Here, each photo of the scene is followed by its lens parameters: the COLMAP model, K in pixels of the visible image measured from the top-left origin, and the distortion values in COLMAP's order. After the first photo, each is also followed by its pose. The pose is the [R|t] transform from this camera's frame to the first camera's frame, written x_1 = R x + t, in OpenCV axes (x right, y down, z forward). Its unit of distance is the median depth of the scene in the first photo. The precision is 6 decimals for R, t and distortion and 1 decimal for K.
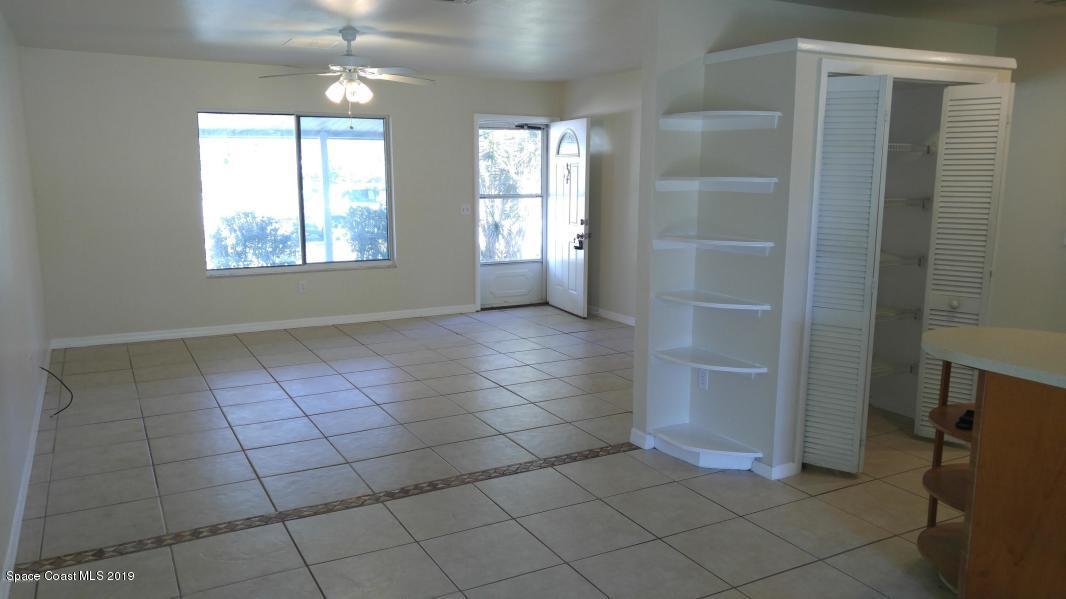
lens RADIAL K [[804.1, 0, 538.1], [0, 804.1, 307.6], [0, 0, 1]] dist [0.014238, 0.015206]
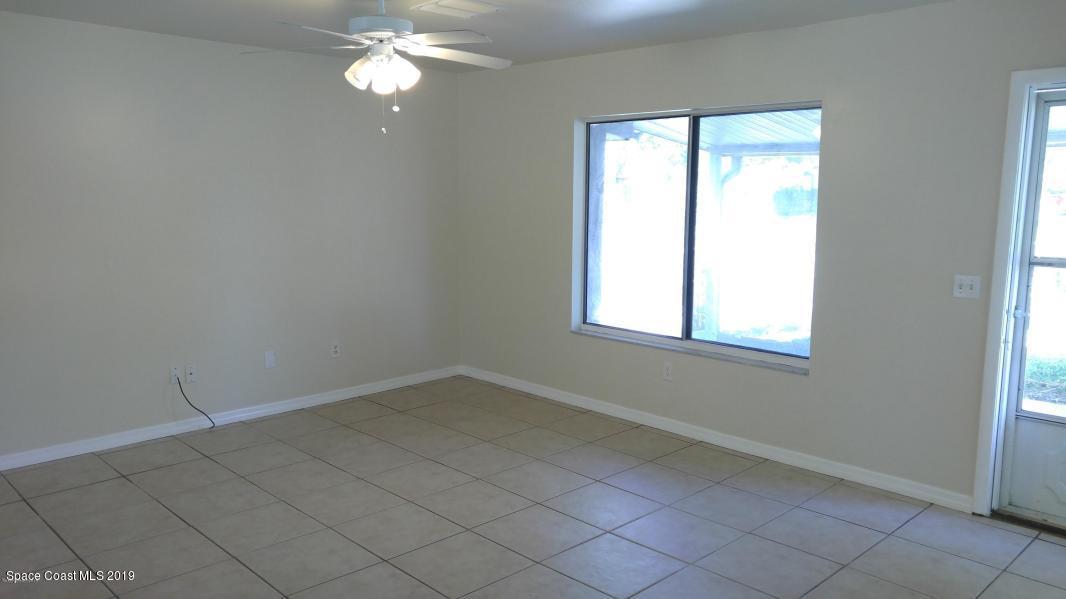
lens RADIAL K [[804.1, 0, 532.3], [0, 804.1, 297.9], [0, 0, 1]] dist [0.014238, 0.015206]
pose [[0.265354, 0.134232, -0.954761, 0.313250], [-0.161201, 0.982499, 0.093329, -0.132799], [0.950580, 0.129143, 0.282348, 0.708869]]
